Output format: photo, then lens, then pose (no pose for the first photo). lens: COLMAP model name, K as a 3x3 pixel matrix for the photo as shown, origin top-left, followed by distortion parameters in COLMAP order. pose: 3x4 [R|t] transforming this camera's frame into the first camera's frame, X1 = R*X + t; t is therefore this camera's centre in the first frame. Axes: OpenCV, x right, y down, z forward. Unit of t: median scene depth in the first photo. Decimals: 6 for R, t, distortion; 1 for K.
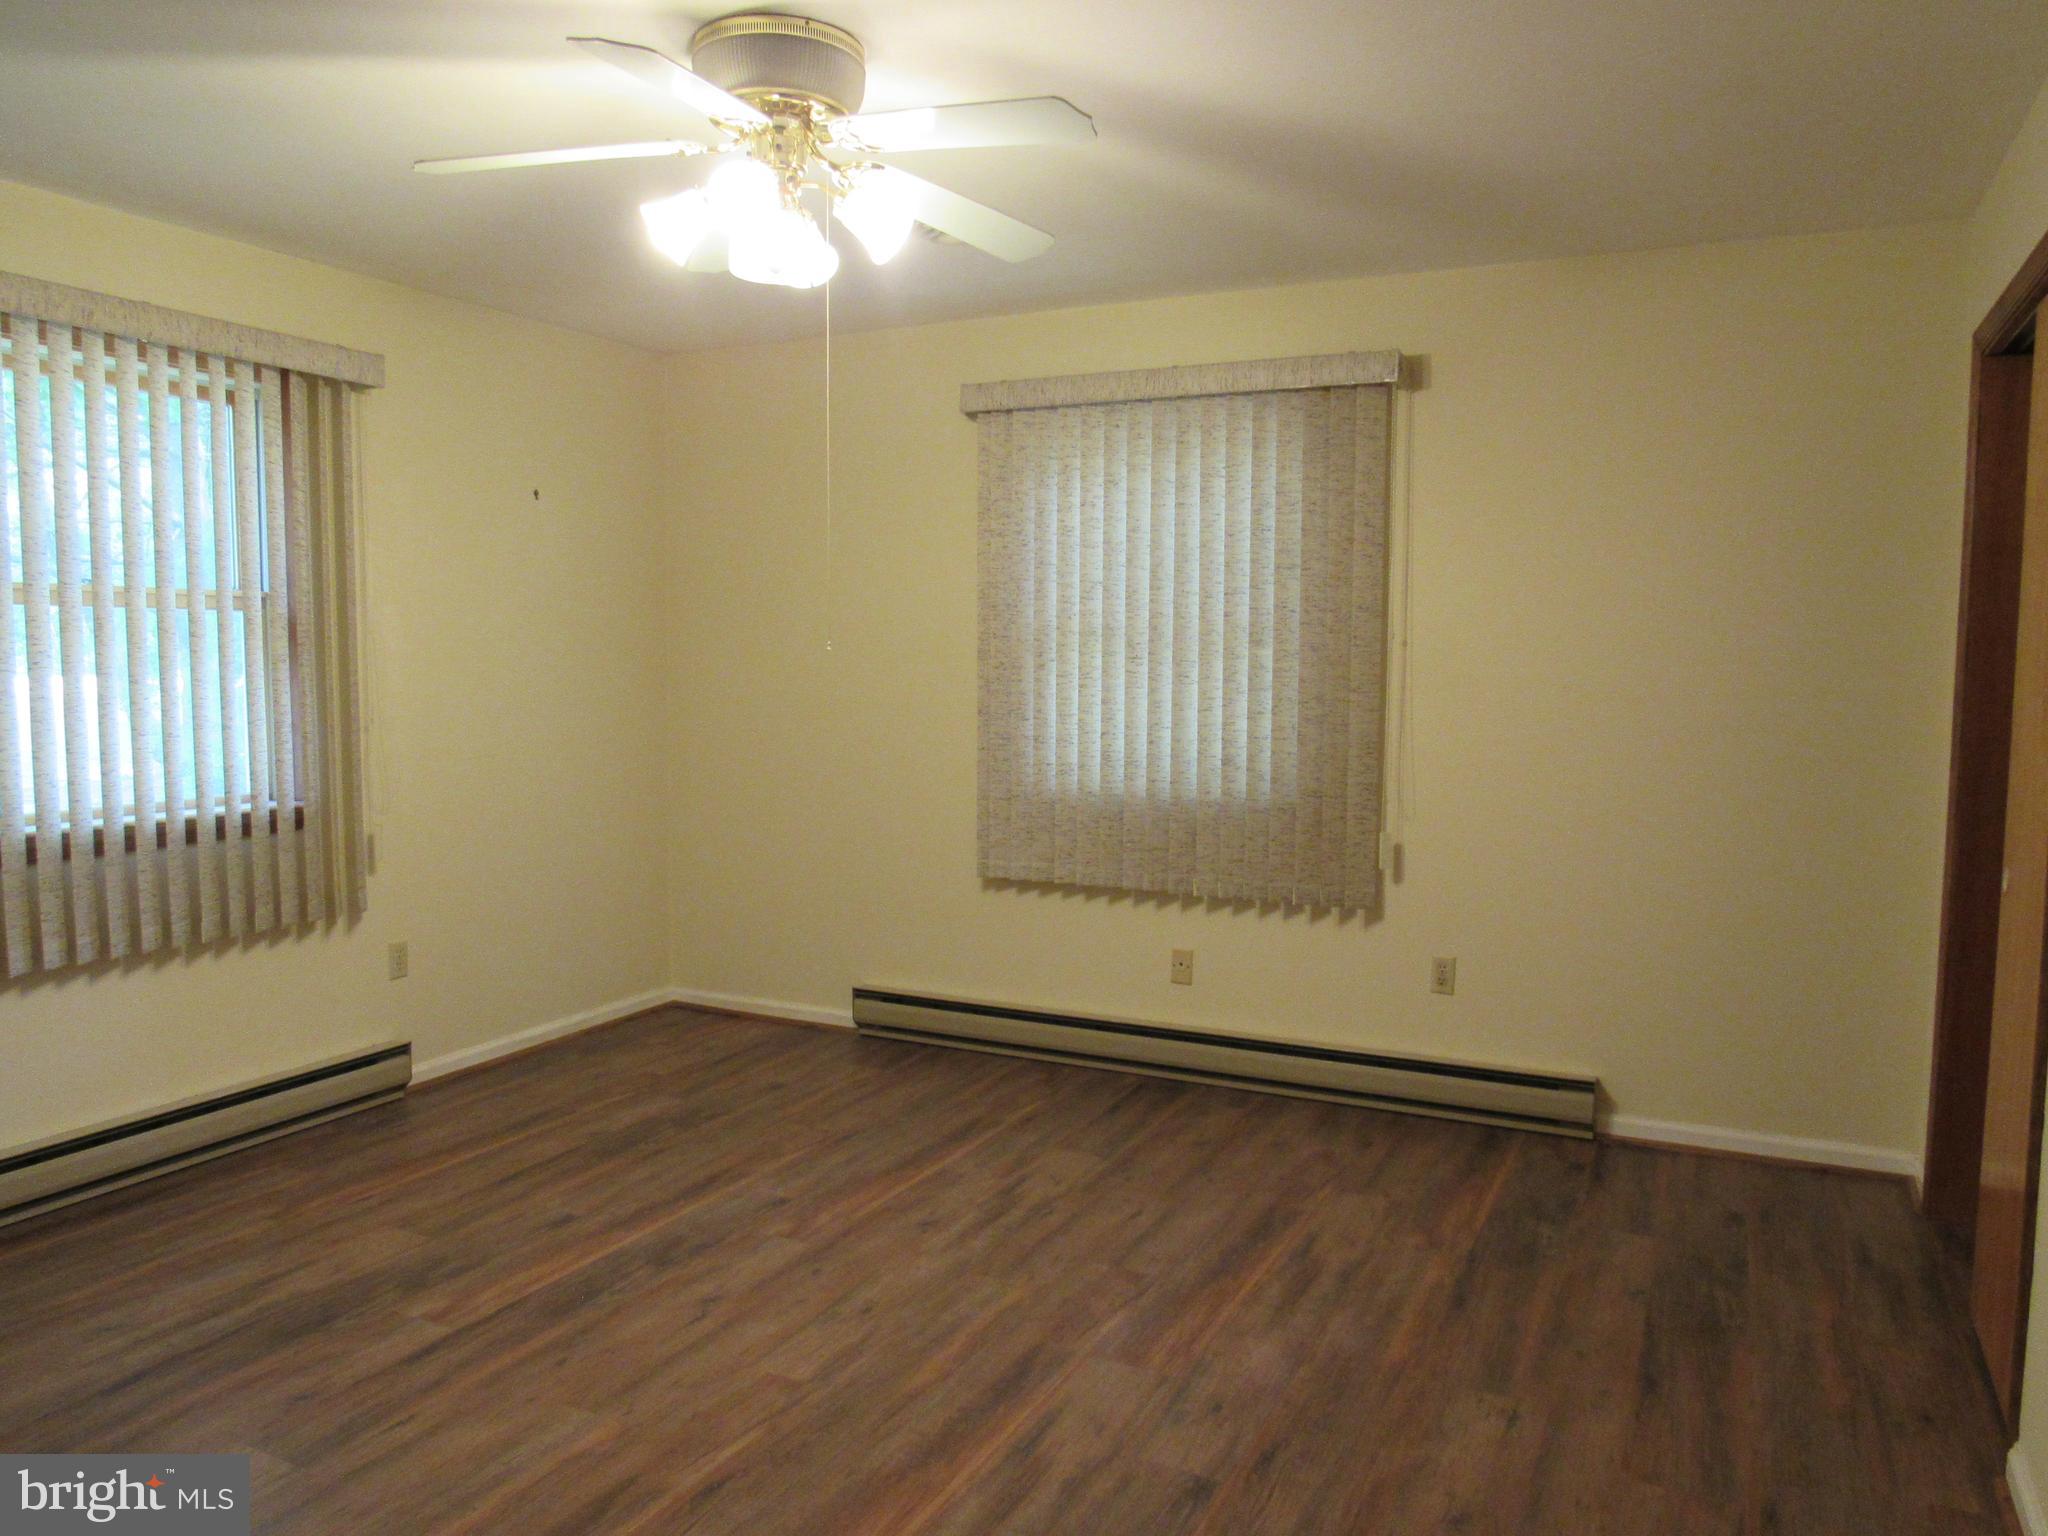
lens RADIAL K [[1476.5, 0, 1023.8], [0, 1476.5, 768.8], [0, 0, 1]] dist [-0.036085, 0.015651]
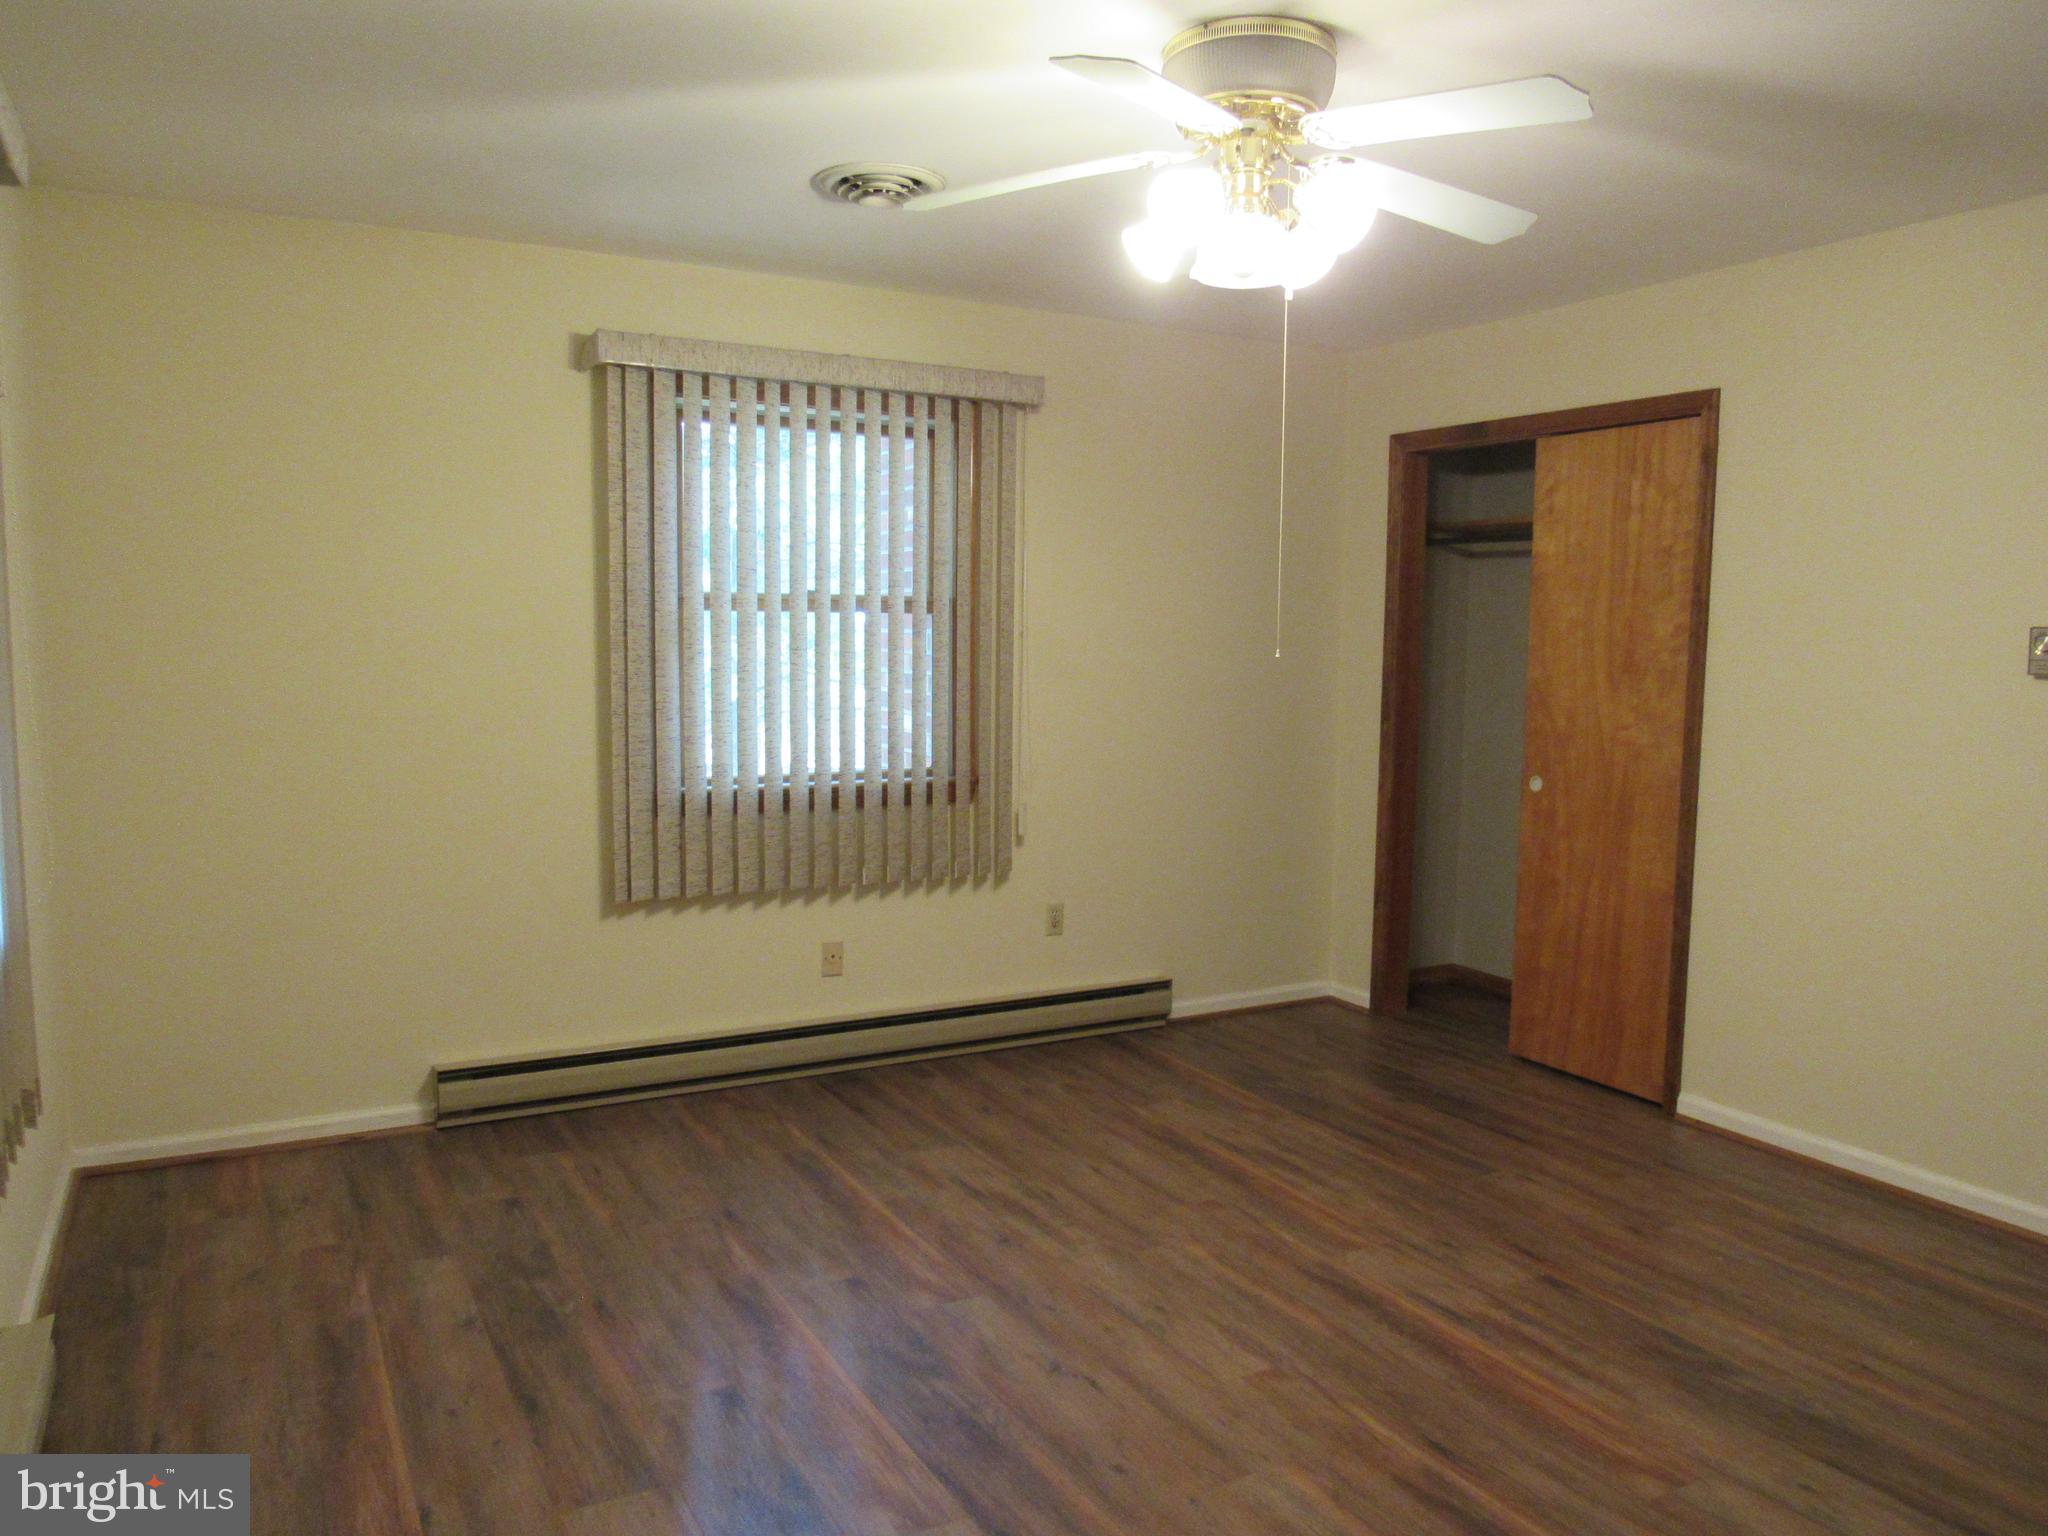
lens RADIAL K [[1476.5, 0, 1025.2], [0, 1476.5, 768.9], [0, 0, 1]] dist [-0.036085, 0.015651]
pose [[0.561932, -0.077534, 0.823542, -0.748693], [0.058847, 0.996822, 0.053694, -0.046898], [-0.825088, 0.018291, 0.564709, 0.390163]]
